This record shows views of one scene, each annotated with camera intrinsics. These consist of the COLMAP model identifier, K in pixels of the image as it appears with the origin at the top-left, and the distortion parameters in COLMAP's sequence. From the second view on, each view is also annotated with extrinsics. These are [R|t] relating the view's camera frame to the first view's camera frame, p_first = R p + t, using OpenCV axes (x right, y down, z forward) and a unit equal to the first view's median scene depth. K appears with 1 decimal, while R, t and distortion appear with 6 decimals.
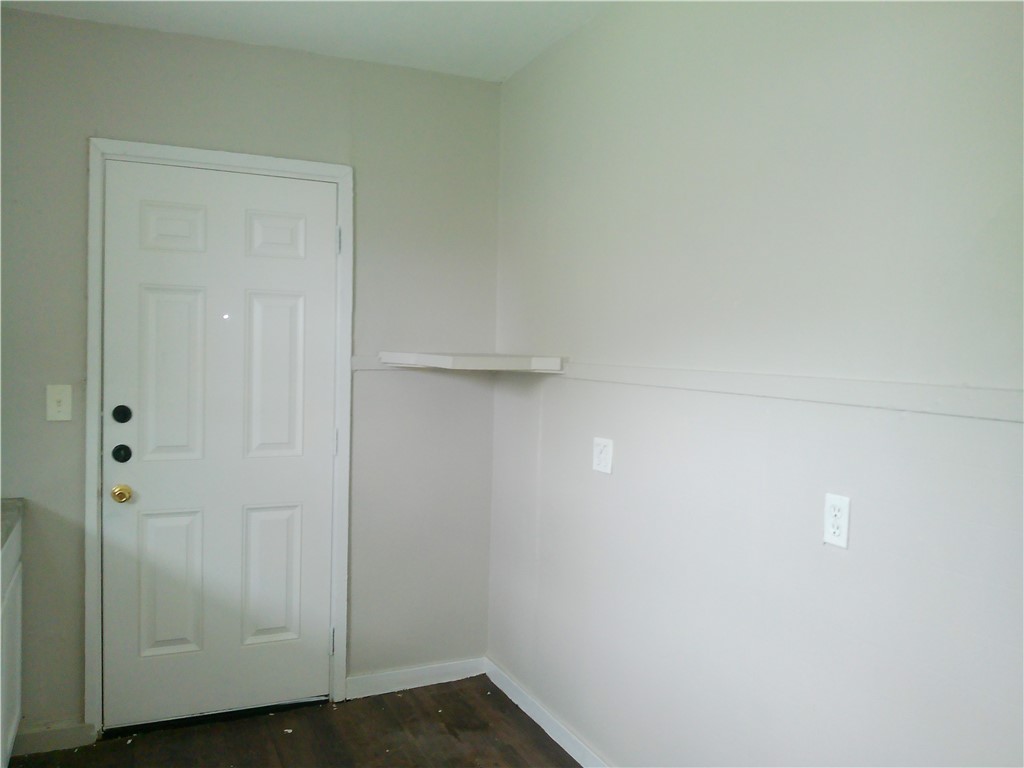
lens RADIAL K [[779.0, 0, 515.2], [0, 779.0, 380.9], [0, 0, 1]] dist [0.049581, -0.086769]
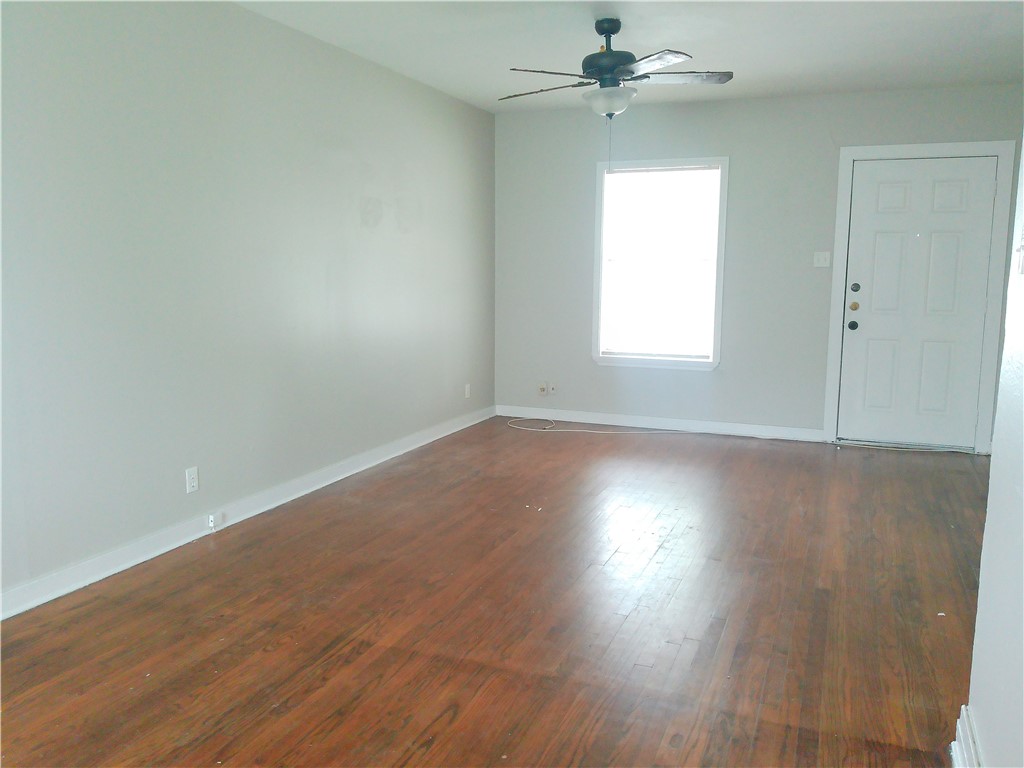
lens RADIAL K [[779.0, 0, 515.2], [0, 779.0, 380.9], [0, 0, 1]] dist [0.049581, -0.086769]
pose [[0.647398, 0.088823, -0.756958, 0.548047], [-0.027856, 0.995280, 0.092964, 0.119270], [0.761643, -0.039099, 0.646817, -1.115736]]
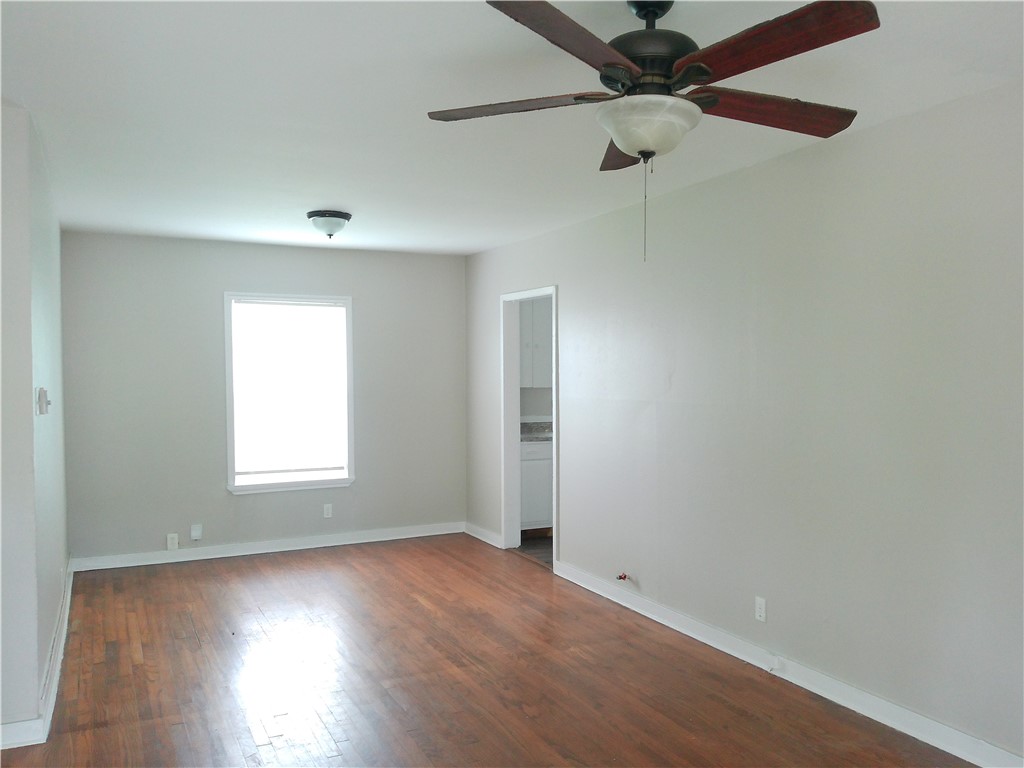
lens RADIAL K [[779.0, 0, 515.2], [0, 779.0, 380.9], [0, 0, 1]] dist [0.049581, -0.086769]
pose [[-0.999575, -0.028088, -0.007751, -0.615801], [-0.028474, 0.998065, 0.055283, -0.106601], [0.006184, 0.055480, -0.998441, 1.295298]]
